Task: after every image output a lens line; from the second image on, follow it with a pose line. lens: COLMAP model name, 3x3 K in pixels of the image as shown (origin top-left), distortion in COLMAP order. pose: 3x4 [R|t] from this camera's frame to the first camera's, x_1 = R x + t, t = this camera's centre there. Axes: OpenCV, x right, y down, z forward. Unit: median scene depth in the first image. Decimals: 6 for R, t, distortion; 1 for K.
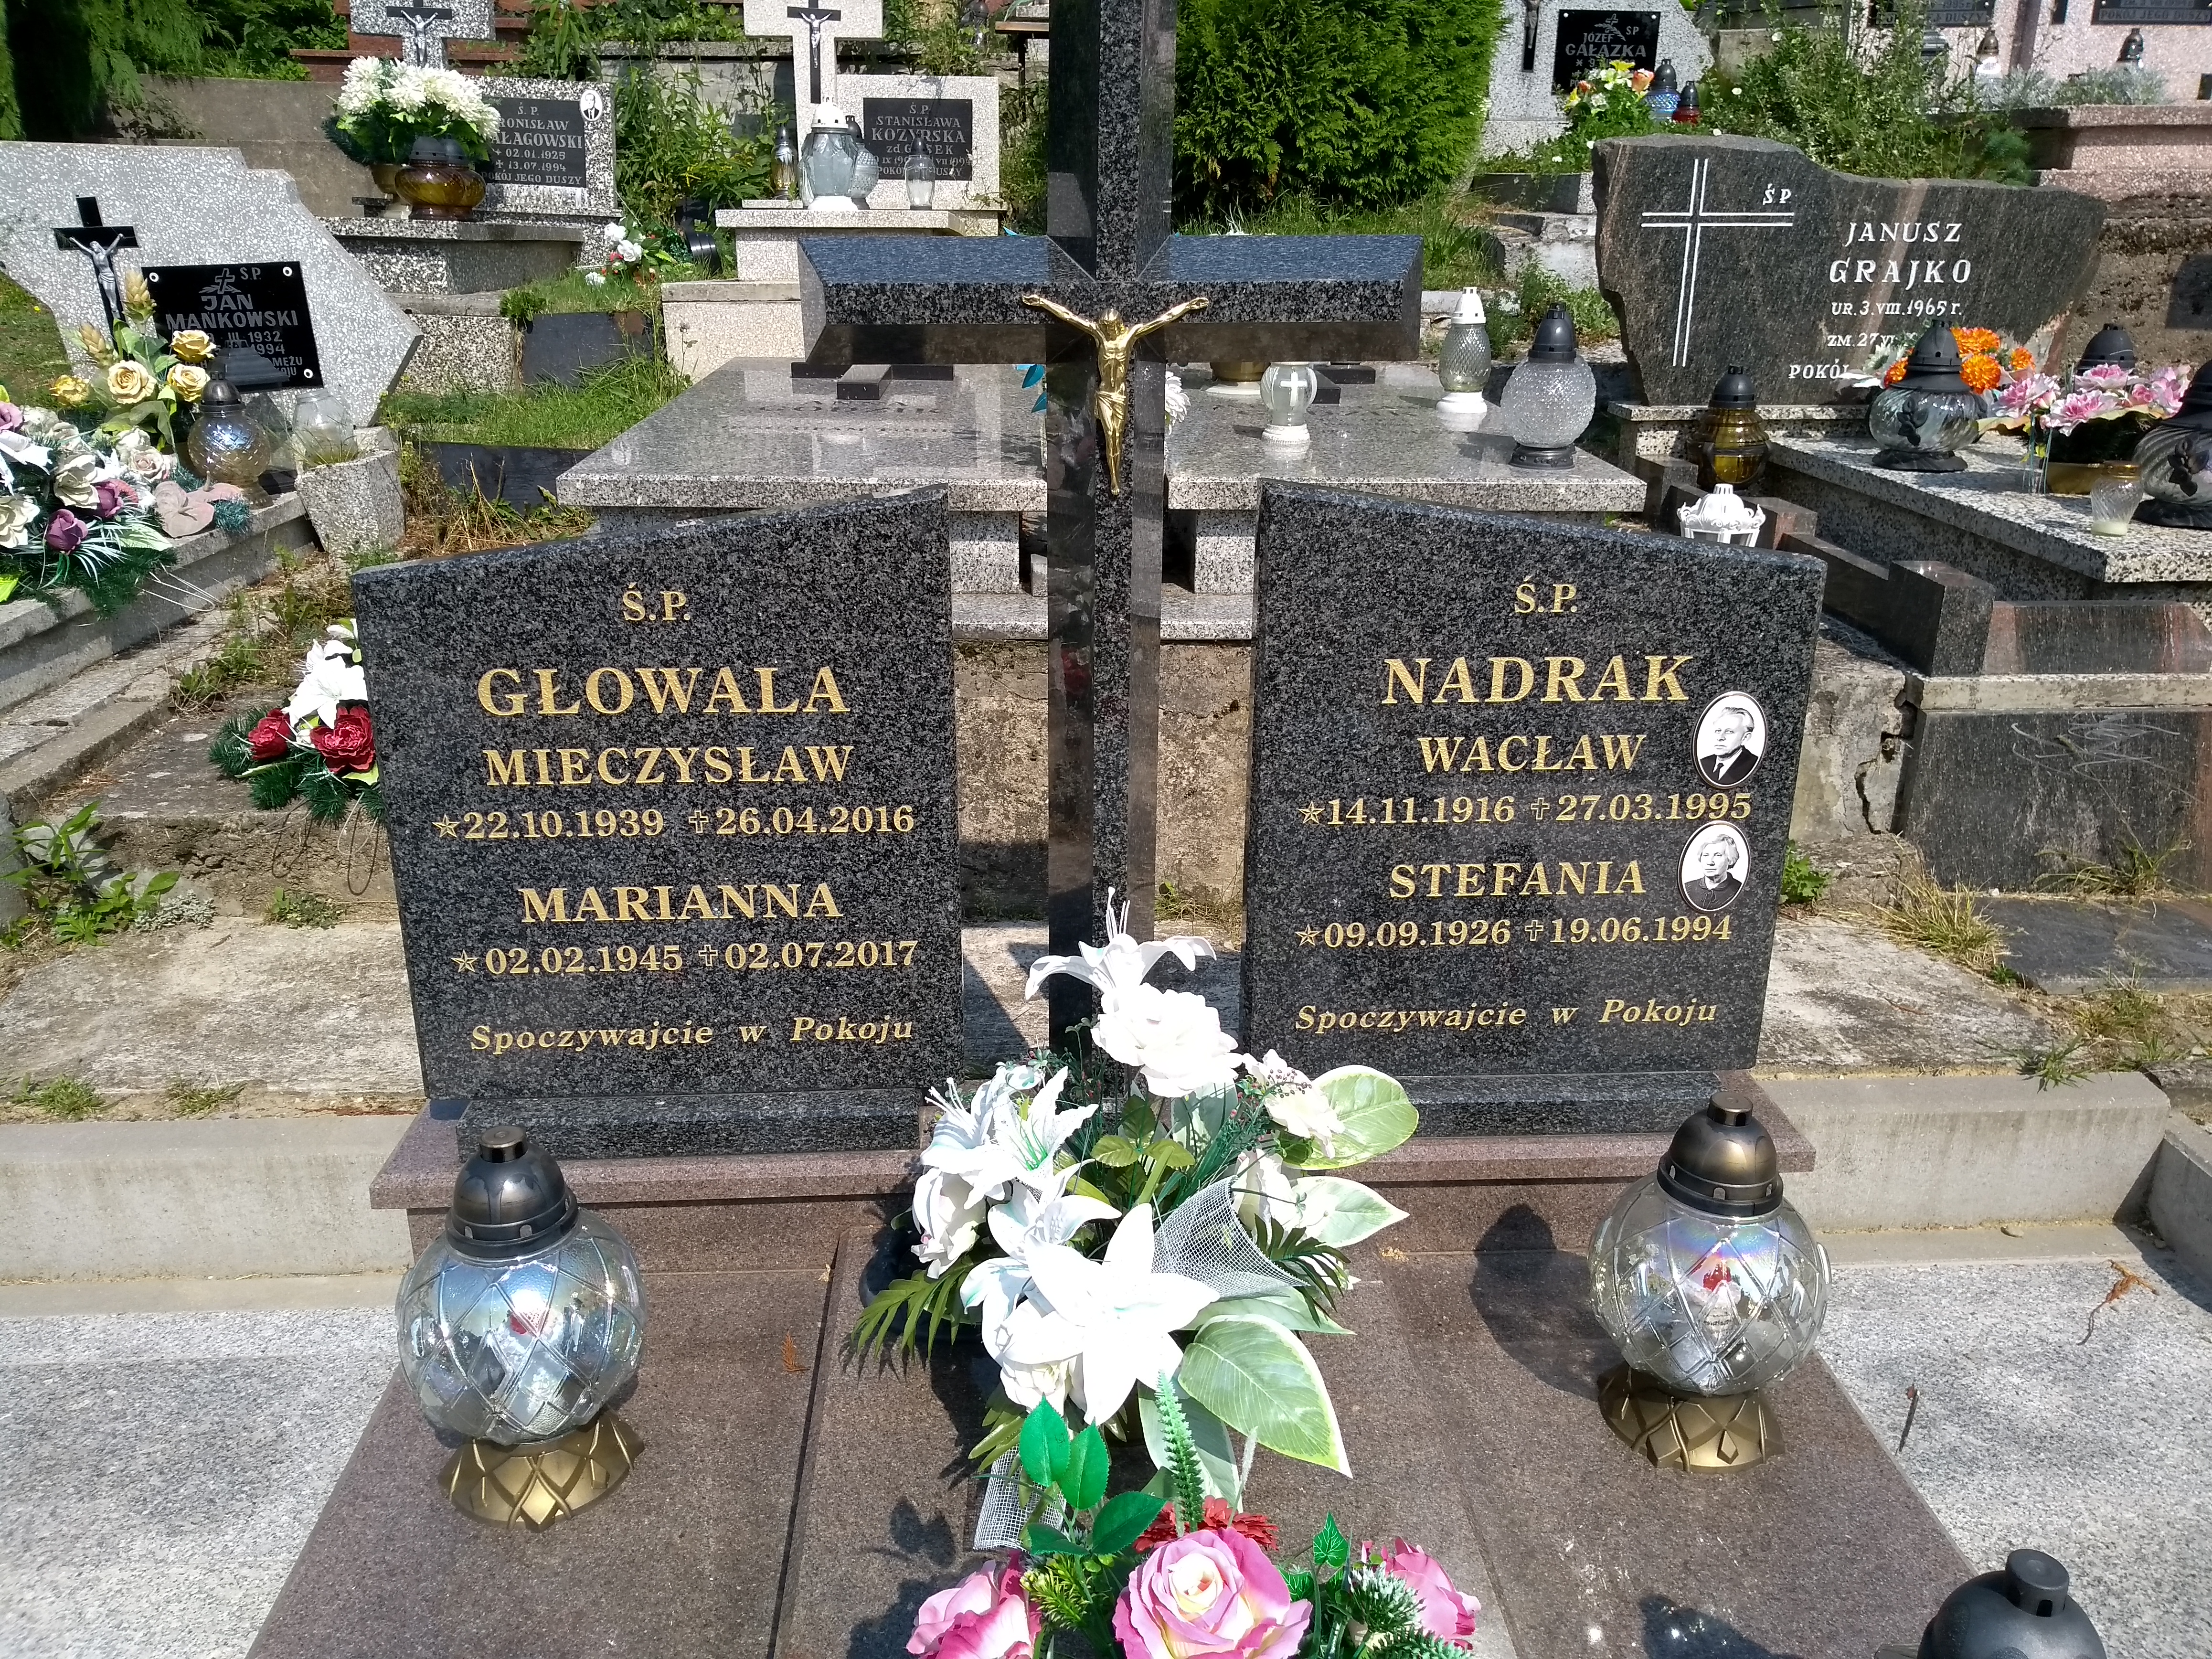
lens RADIAL K [[1797.4, 0, 1072.0], [0, 1797.4, 816.1], [0, 0, 1]] dist [0.056743, -0.132048]
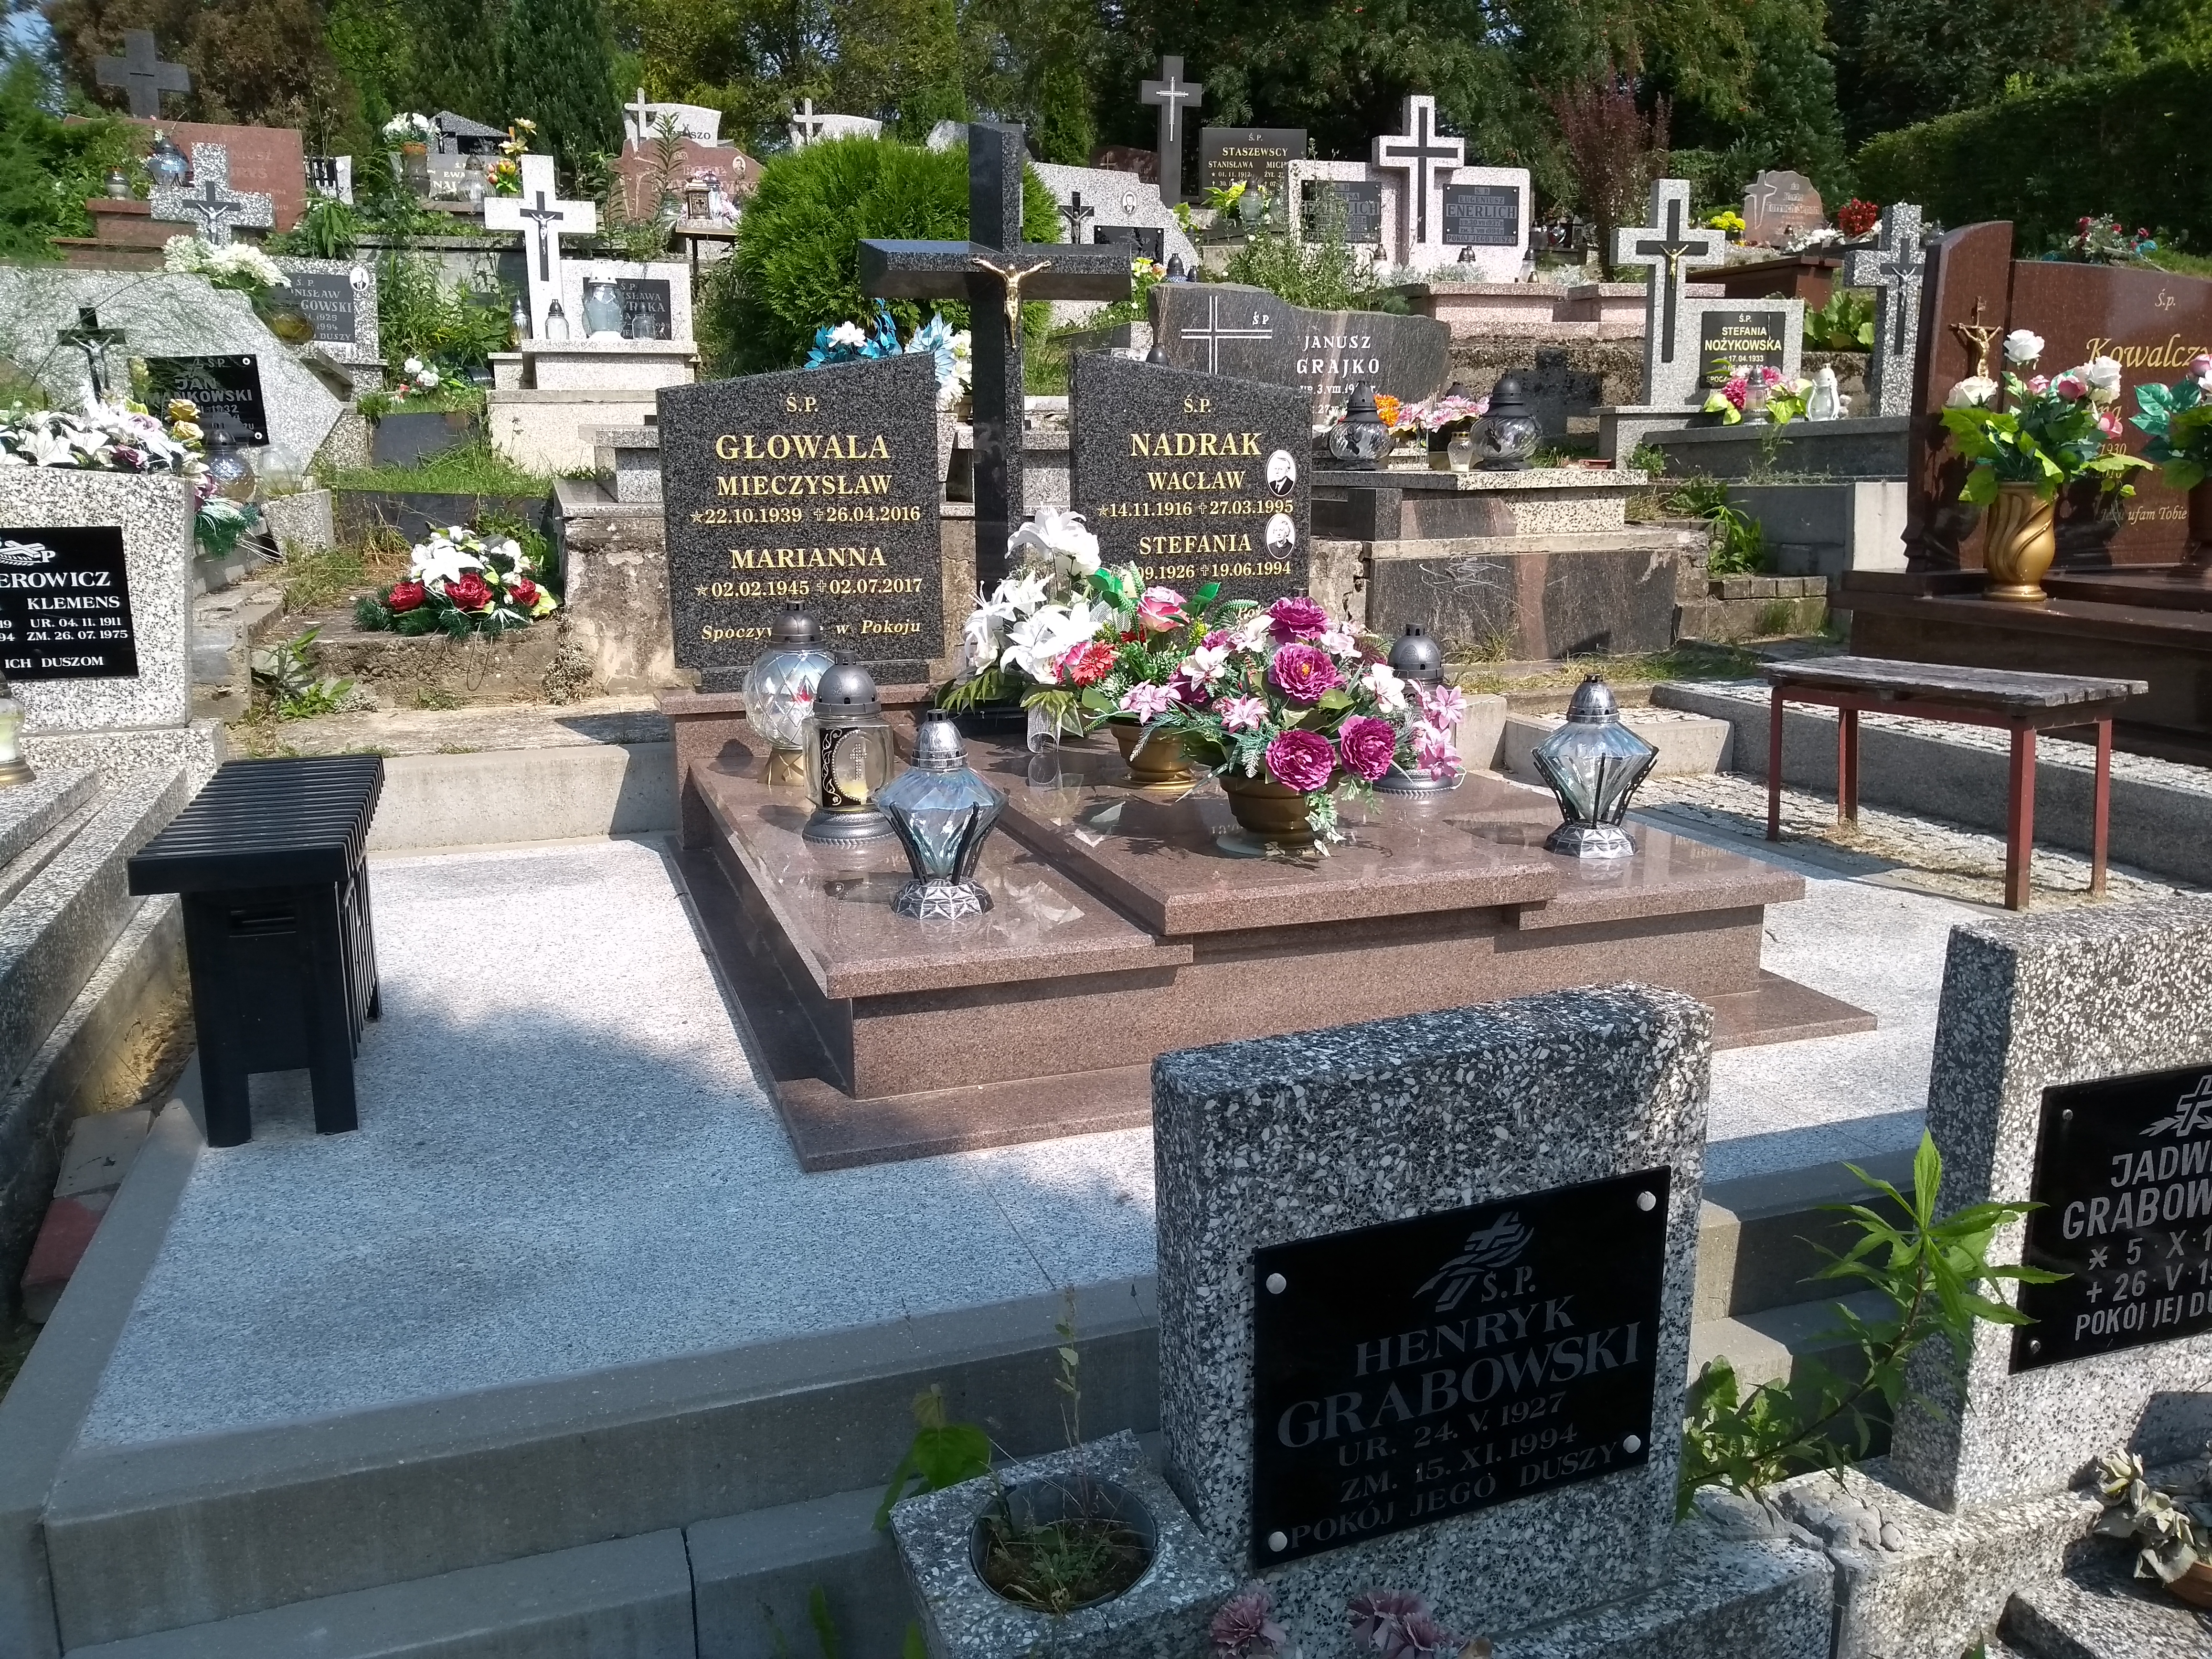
lens RADIAL K [[1886.0, 0, 1106.0], [0, 1886.0, 829.5], [0, 0, 1]] dist [0.083079, -0.194048]
pose [[0.959580, -0.063960, 0.274074, -0.493185], [0.102234, 0.986527, -0.127718, 0.648484], [-0.262212, 0.150575, 0.953190, -1.062036]]
